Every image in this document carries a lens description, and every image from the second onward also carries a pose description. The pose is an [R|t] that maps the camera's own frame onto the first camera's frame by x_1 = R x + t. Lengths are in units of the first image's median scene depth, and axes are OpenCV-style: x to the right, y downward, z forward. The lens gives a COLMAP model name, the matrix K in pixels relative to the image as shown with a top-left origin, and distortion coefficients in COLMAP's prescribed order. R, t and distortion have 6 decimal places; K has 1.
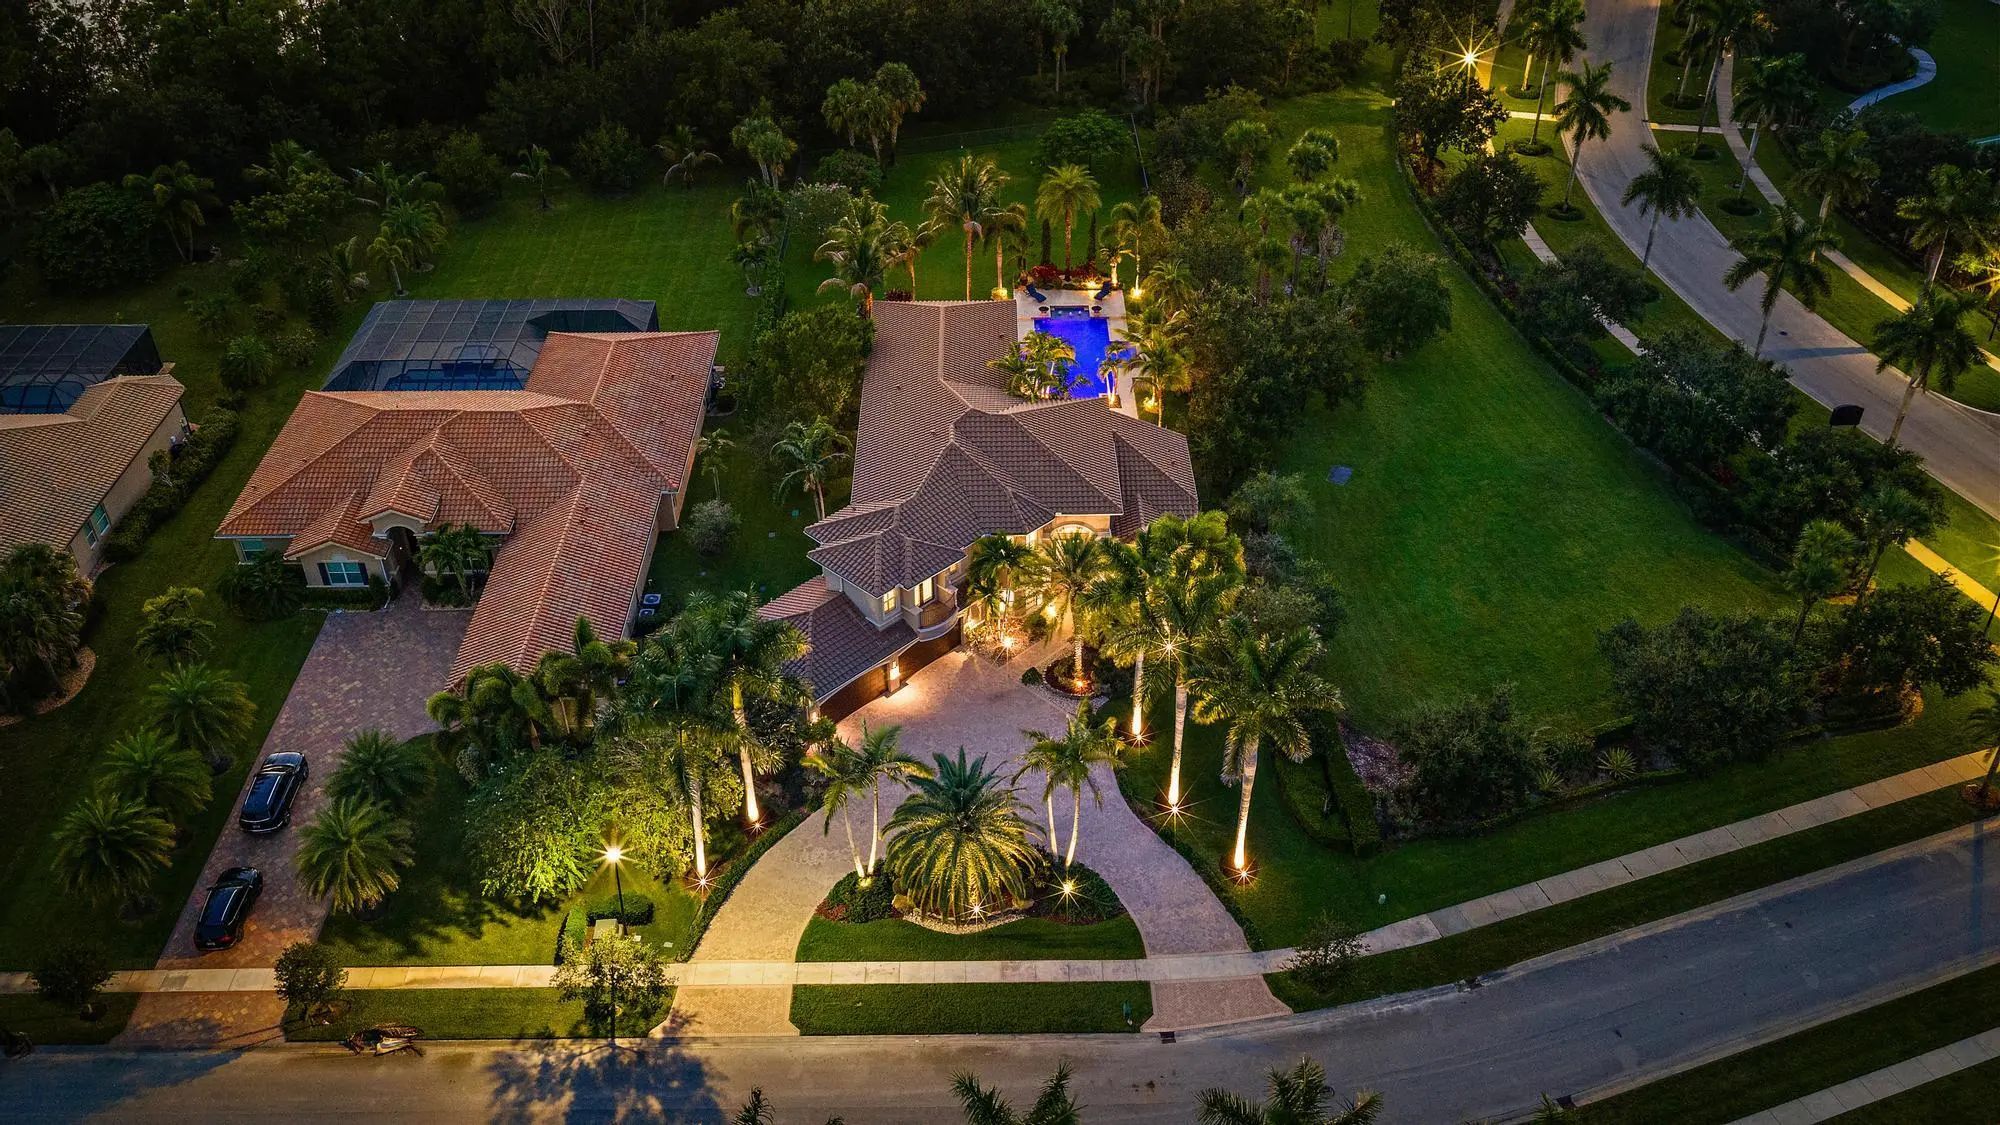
lens RADIAL K [[1631.2, 0, 1000.0], [0, 1631.2, 562.5], [0, 0, 1]] dist [0.007821, -0.011357]
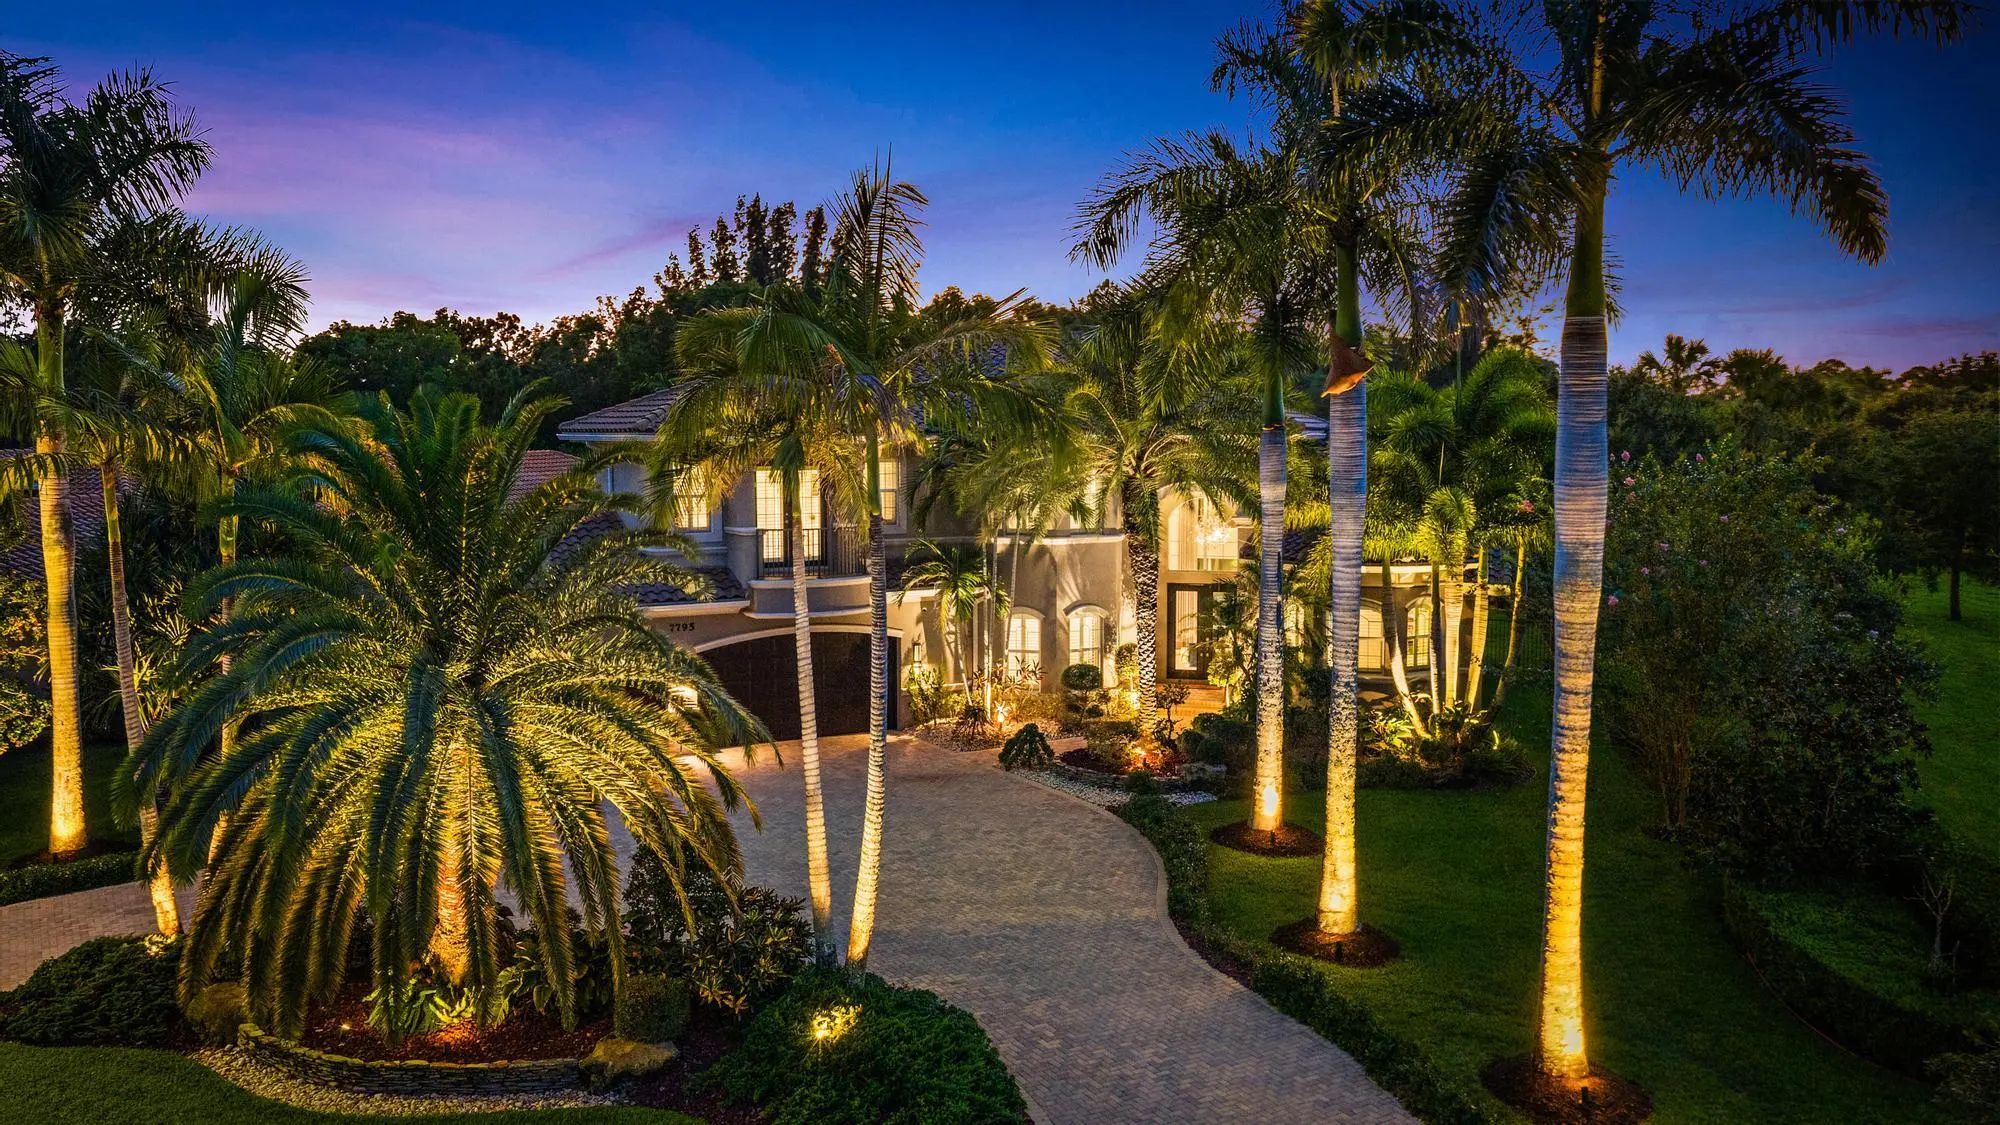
lens RADIAL K [[1654.4, 0, 1000.0], [0, 1654.4, 562.5], [0, 0, 1]] dist [0.020967, -0.035658]
pose [[0.964825, 0.024555, -0.261743, 0.107744], [-0.155594, 0.855856, -0.493255, 0.212917], [0.211903, 0.516631, 0.829572, 0.625795]]
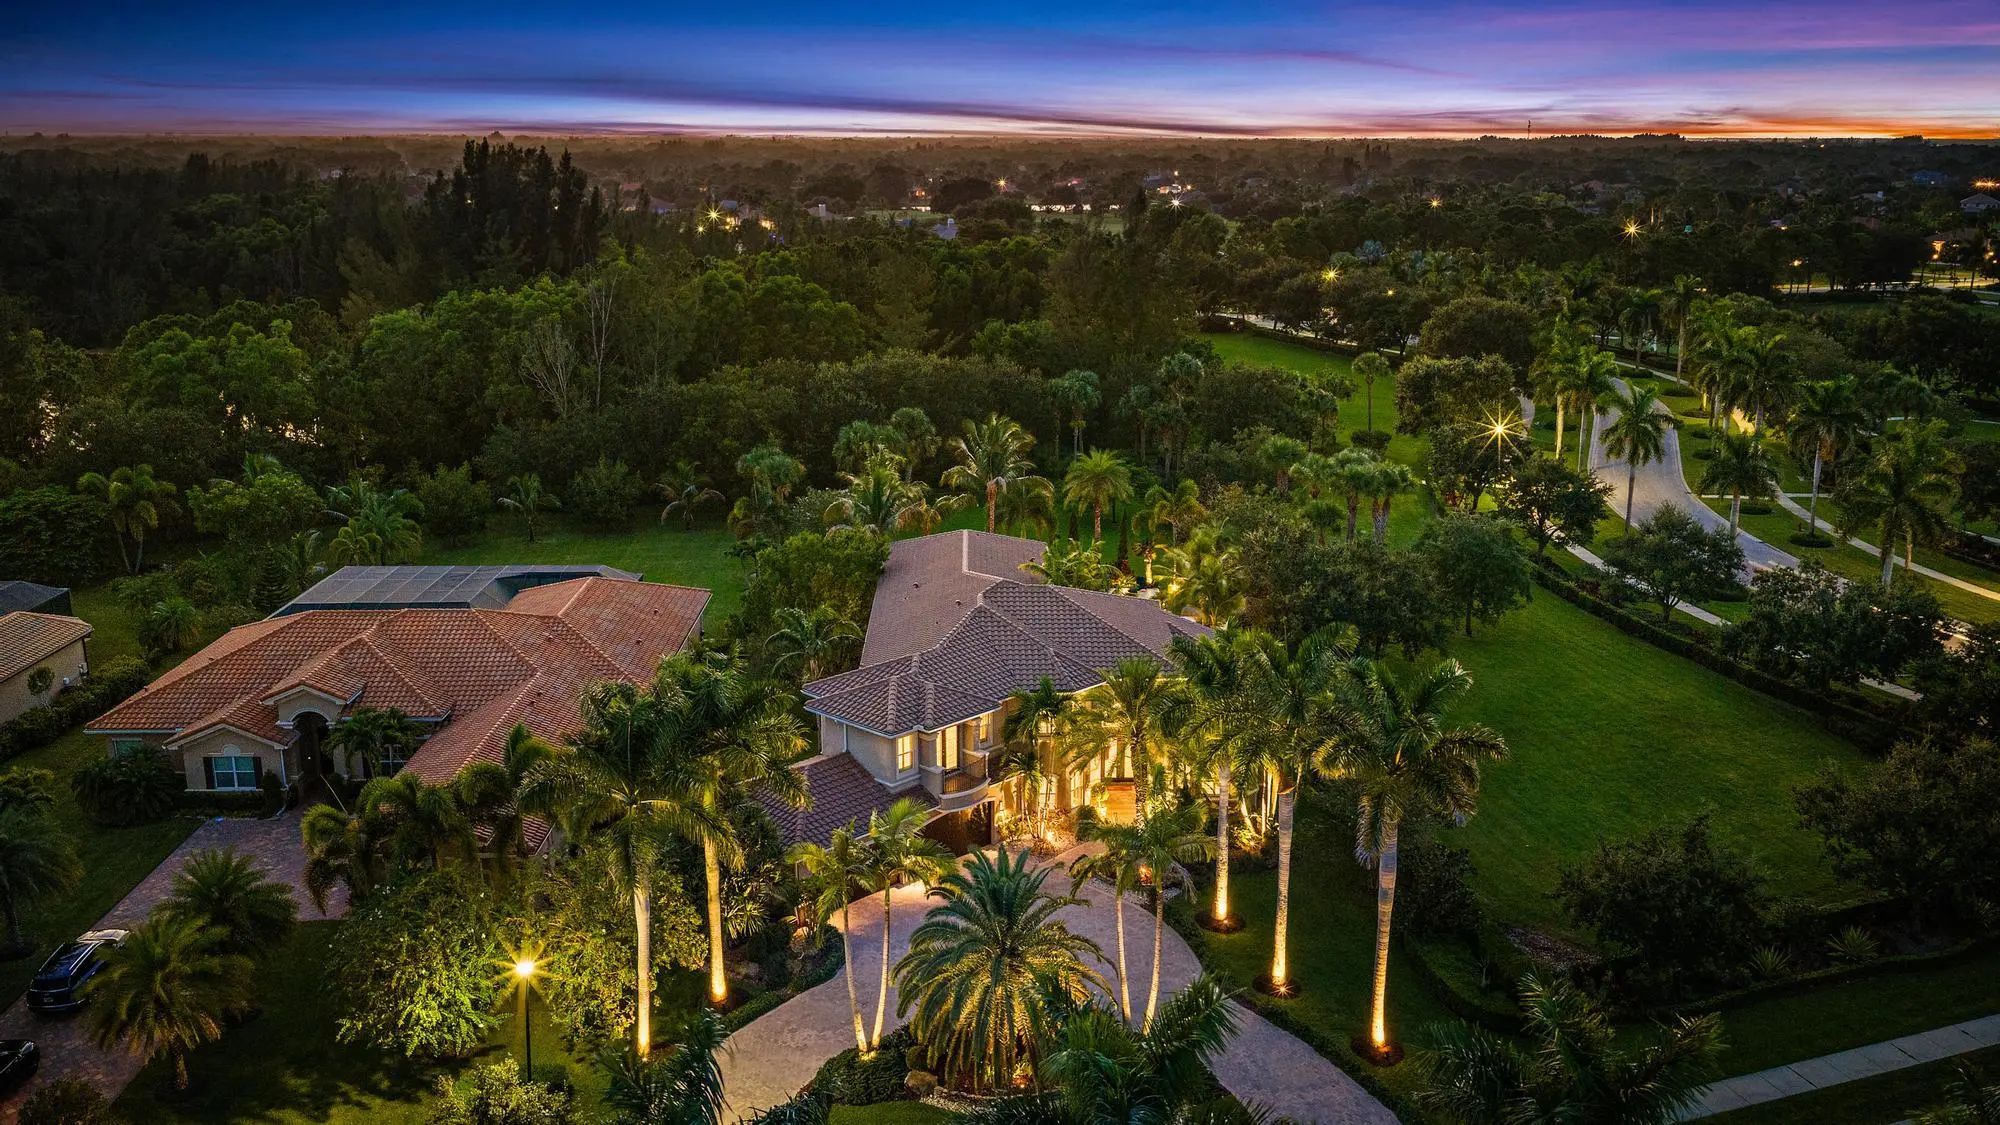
lens RADIAL K [[1654.4, 0, 1000.0], [0, 1654.4, 562.5], [0, 0, 1]] dist [0.020967, -0.035658]
pose [[0.999994, 0.001630, 0.003059, -0.021766], [-0.000391, 0.929846, -0.367950, 0.217130], [-0.003444, 0.367946, 0.929841, 0.191399]]
